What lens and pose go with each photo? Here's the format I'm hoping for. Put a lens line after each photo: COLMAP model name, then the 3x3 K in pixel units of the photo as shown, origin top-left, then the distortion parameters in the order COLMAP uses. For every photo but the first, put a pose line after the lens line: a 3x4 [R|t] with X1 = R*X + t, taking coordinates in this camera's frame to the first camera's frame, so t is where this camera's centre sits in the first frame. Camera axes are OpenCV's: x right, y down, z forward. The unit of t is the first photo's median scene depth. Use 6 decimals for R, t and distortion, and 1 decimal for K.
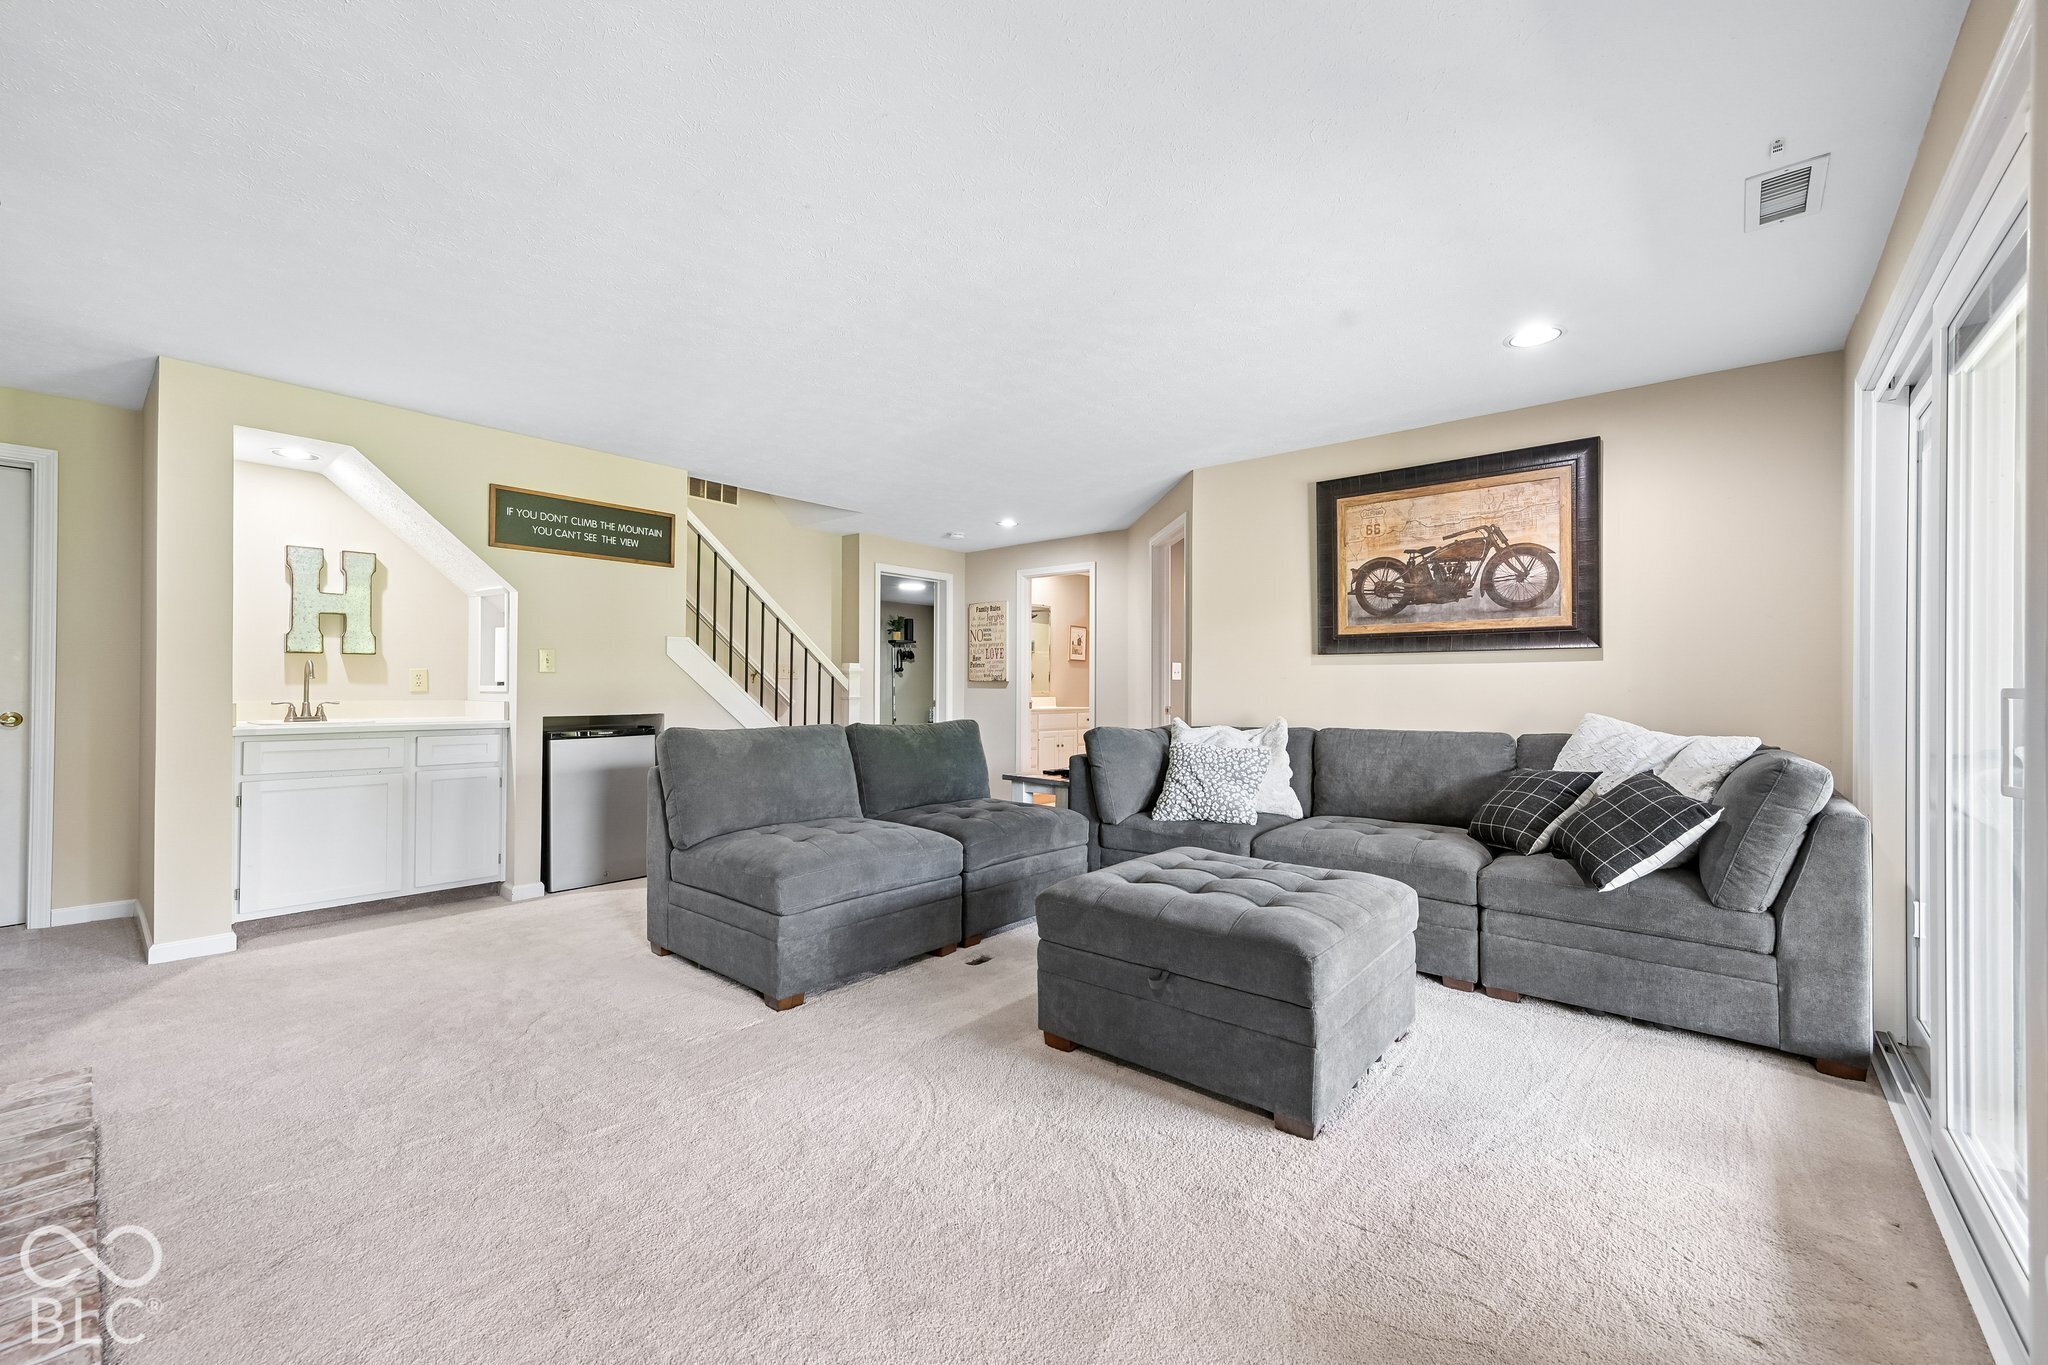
lens RADIAL K [[802.4, 0, 1024.0], [0, 802.4, 682.5], [0, 0, 1]] dist [0.001119, 0.000036]
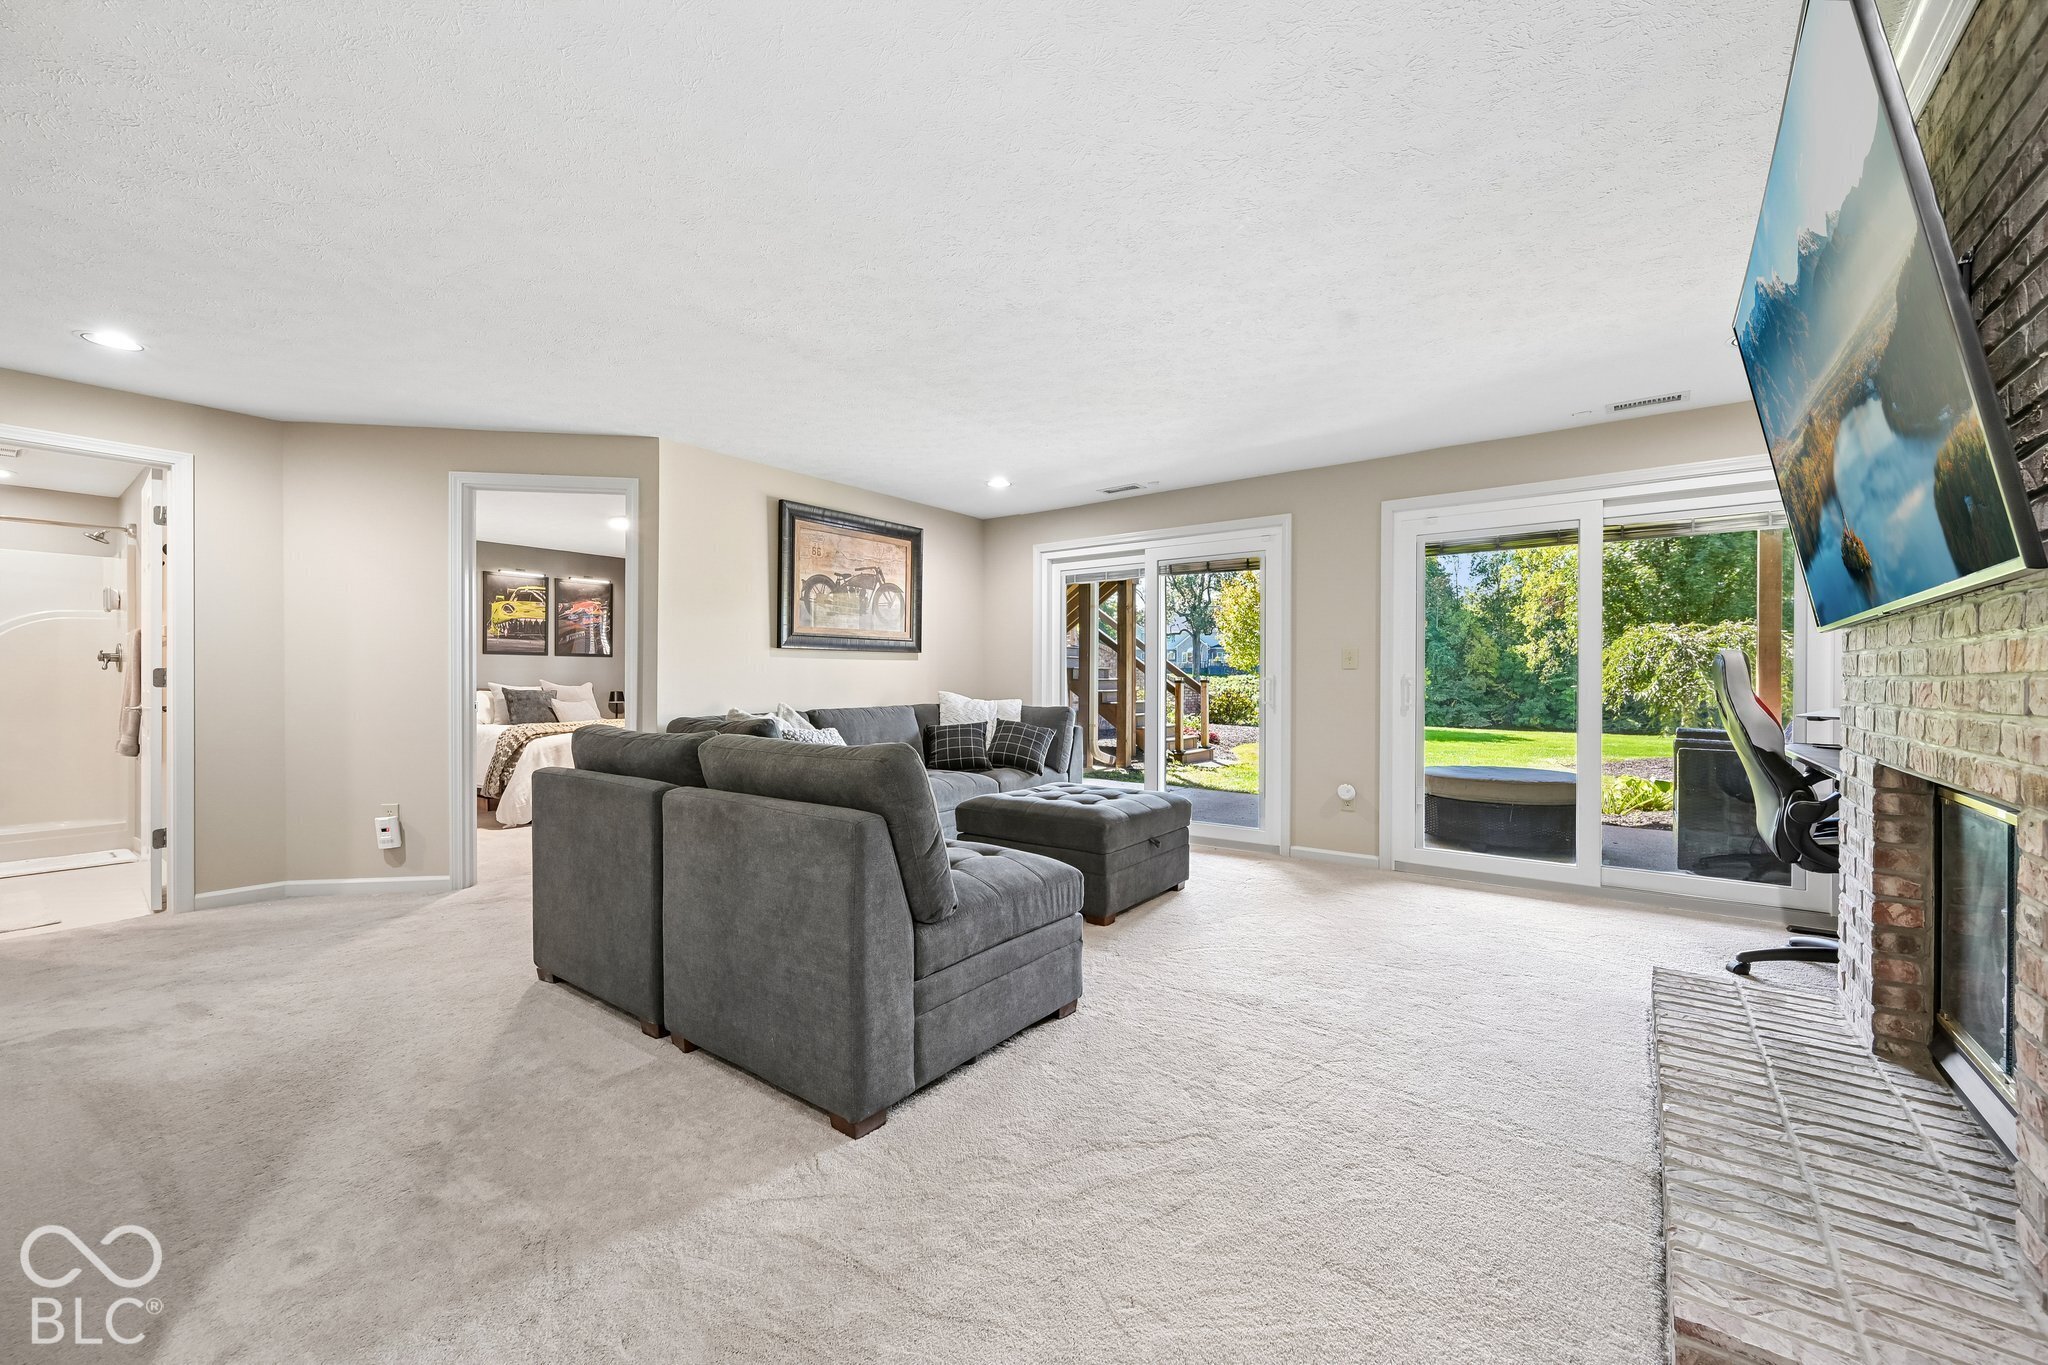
lens RADIAL K [[802.4, 0, 1024.0], [0, 802.4, 682.5], [0, 0, 1]] dist [0.001119, 0.000036]
pose [[-0.060054, -0.011221, 0.998132, -0.882380], [-0.013617, 0.999853, 0.010421, -0.001535], [-0.998102, -0.012966, -0.060198, 0.776538]]
